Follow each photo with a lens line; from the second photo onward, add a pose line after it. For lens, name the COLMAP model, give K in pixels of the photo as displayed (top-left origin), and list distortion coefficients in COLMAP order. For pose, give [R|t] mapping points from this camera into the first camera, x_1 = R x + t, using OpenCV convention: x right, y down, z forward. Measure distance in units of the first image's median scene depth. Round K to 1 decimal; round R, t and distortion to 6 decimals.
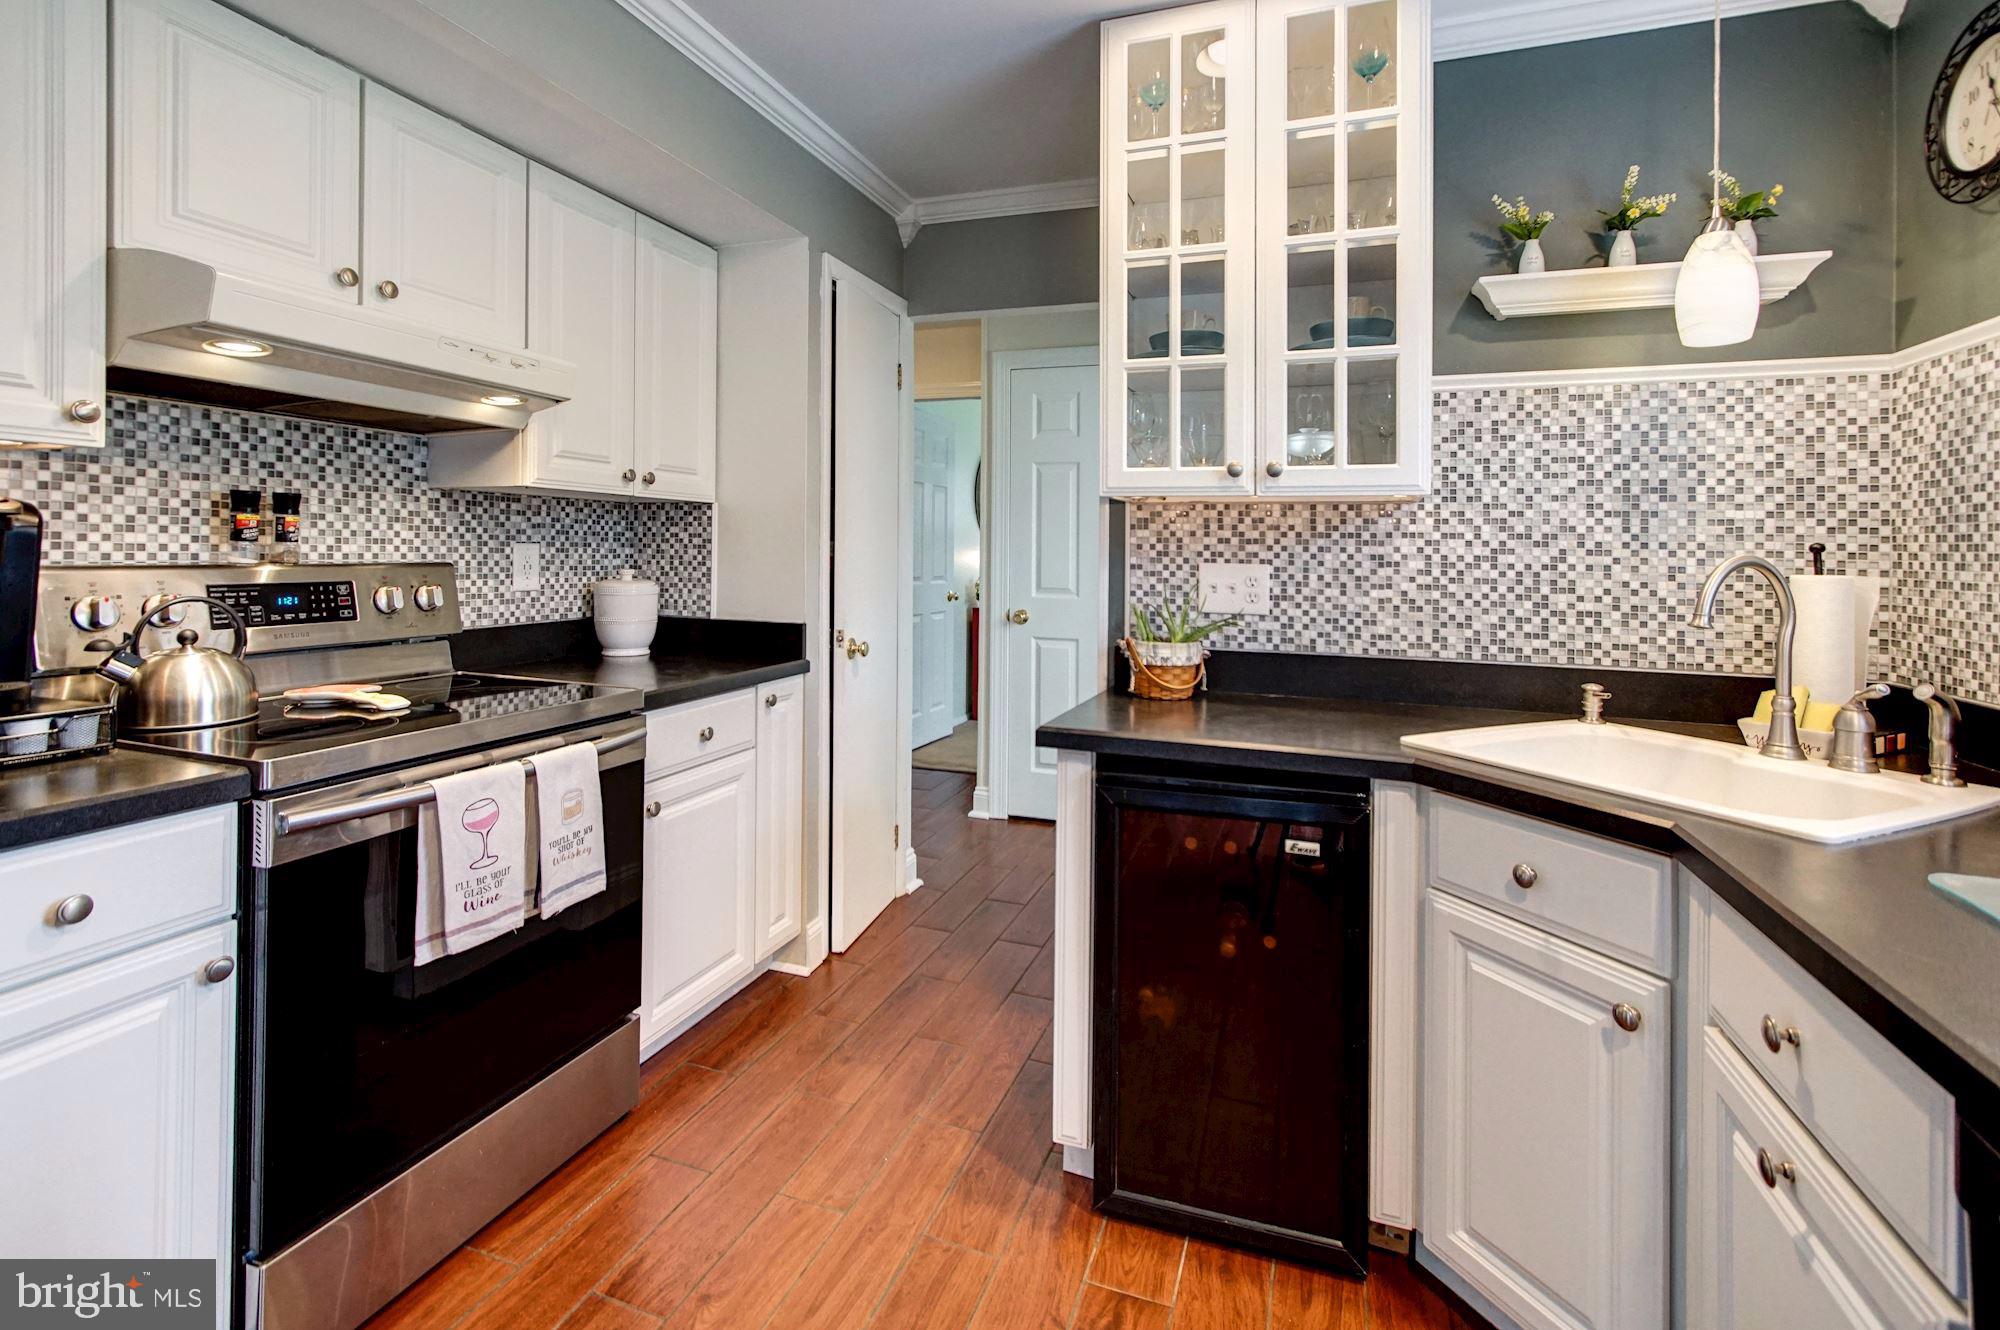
lens RADIAL K [[904.6, 0, 1018.8], [0, 904.6, 556.6], [0, 0, 1]] dist [-0.005621, 0.001526]
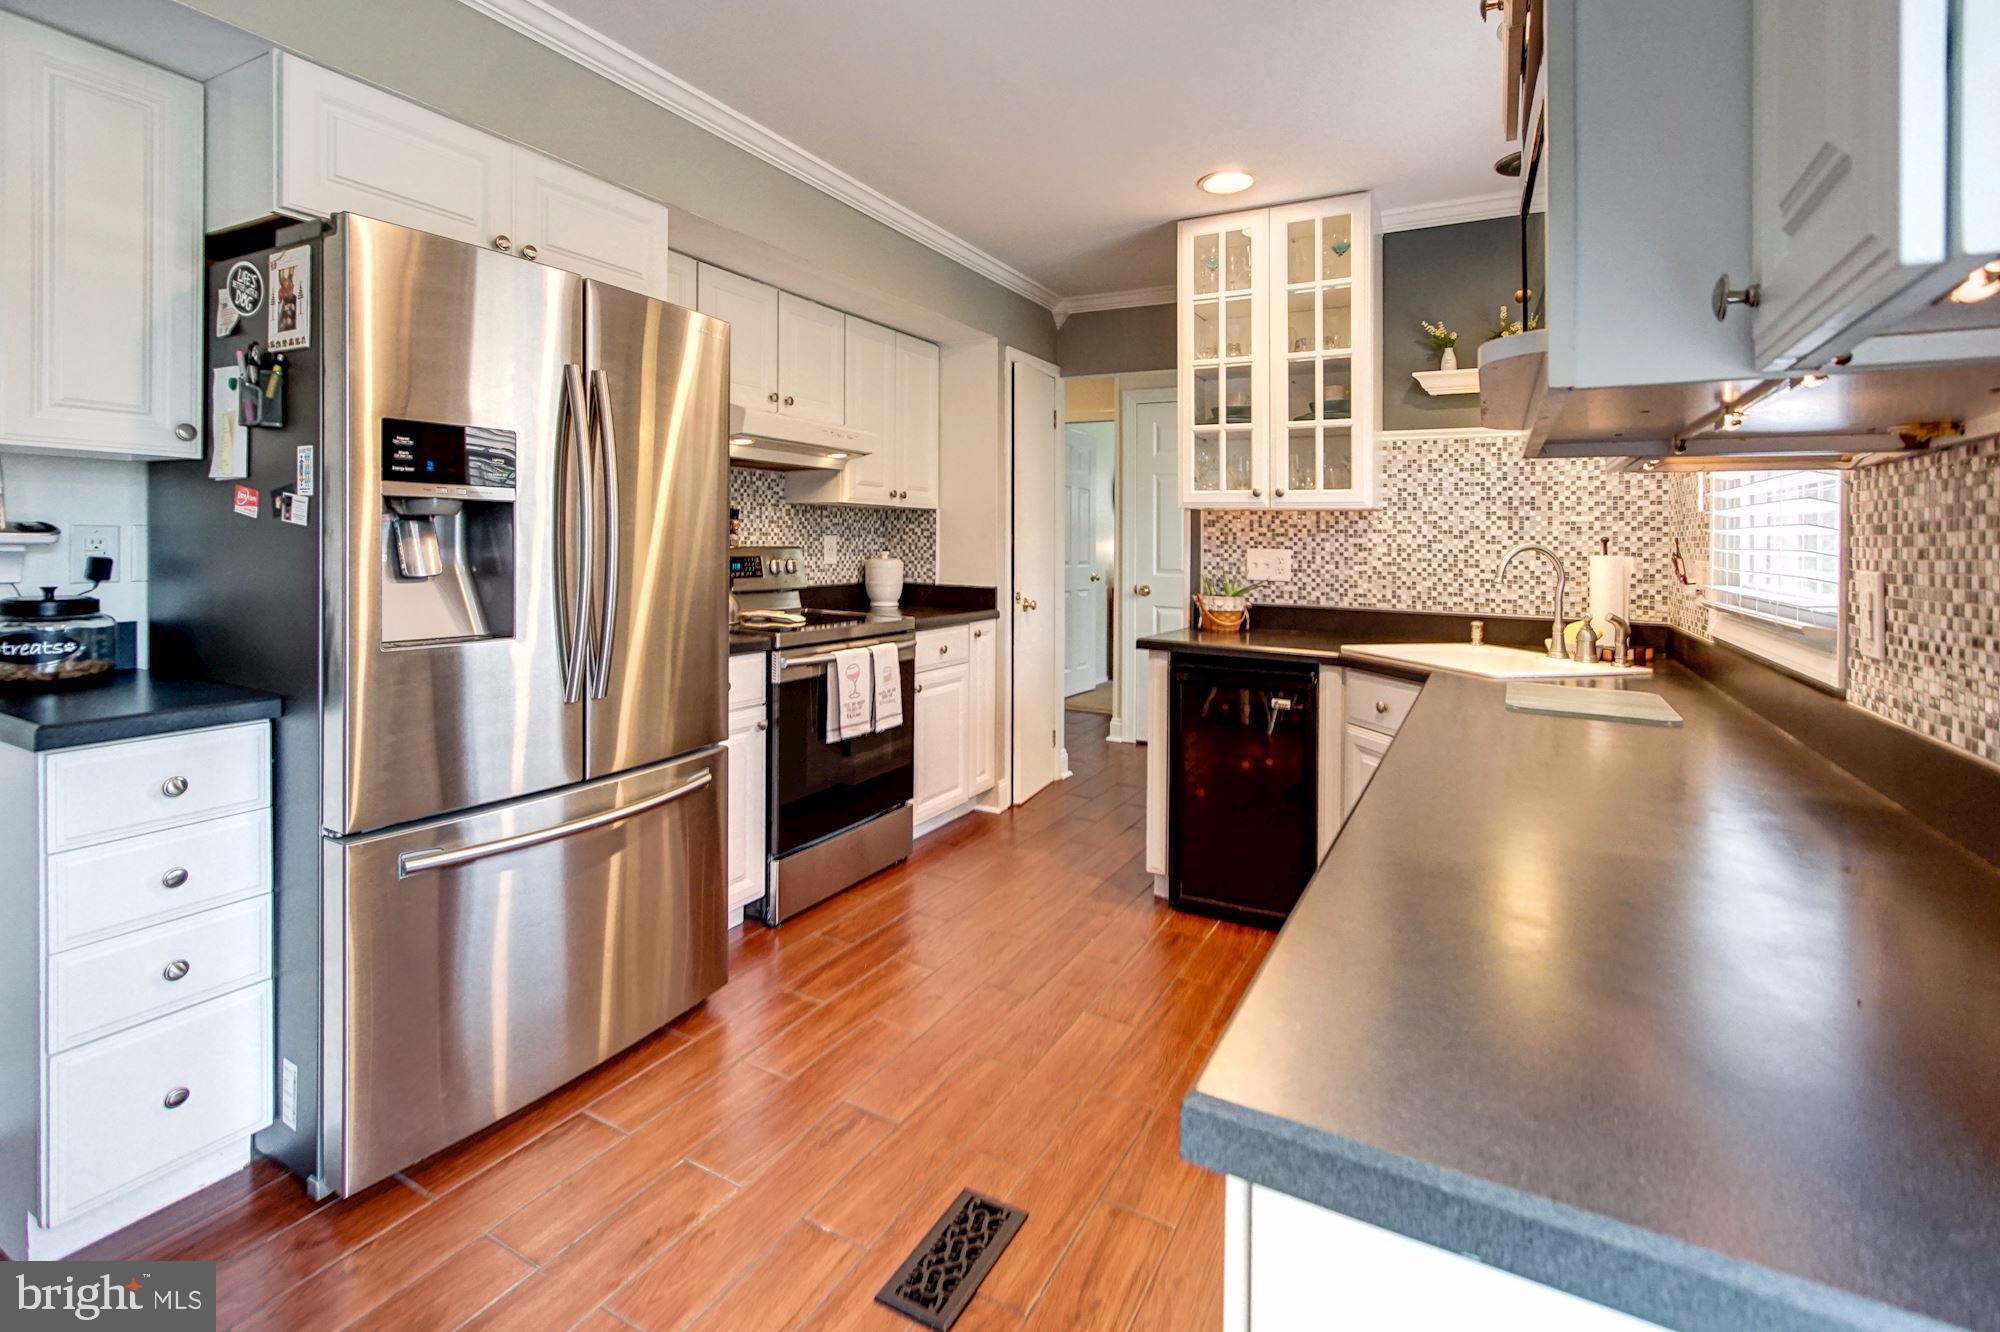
lens RADIAL K [[904.6, 0, 1019.0], [0, 904.6, 537.7], [0, 0, 1]] dist [-0.005621, 0.001526]
pose [[0.987097, 0.000869, -0.160121, 0.067465], [-0.002537, 0.999945, -0.010211, 0.006104], [0.160103, 0.010485, 0.987045, -0.706860]]
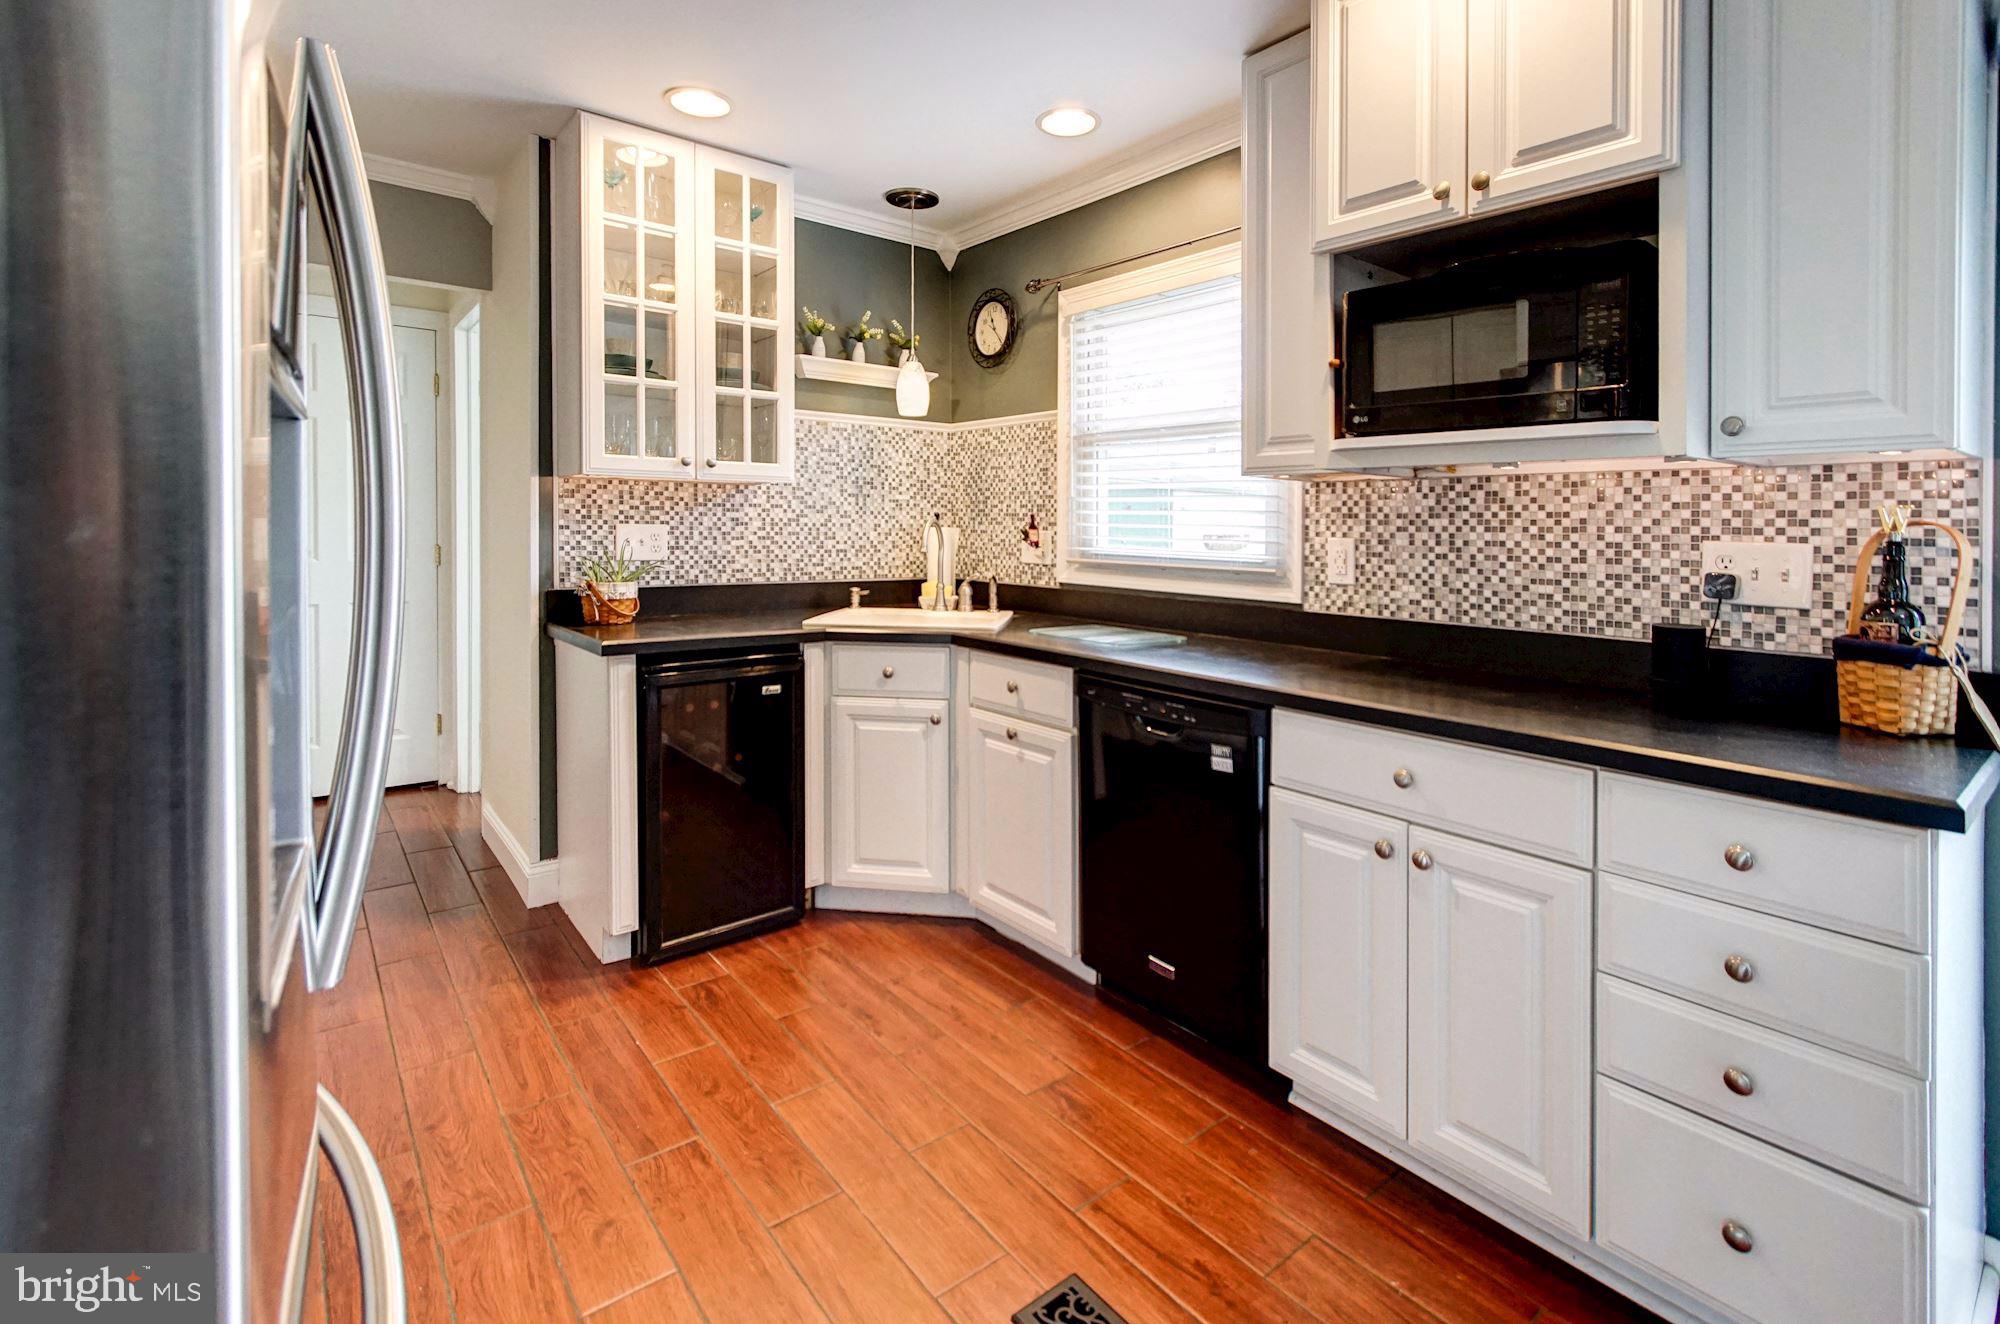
lens RADIAL K [[904.6, 0, 991.3], [0, 904.6, 528.0], [0, 0, 1]] dist [-0.005621, 0.001526]
pose [[0.539548, -0.011522, 0.841876, -0.715413], [-0.001413, 0.999893, 0.014590, -0.008176], [-0.841954, -0.009061, 0.539473, -0.218972]]
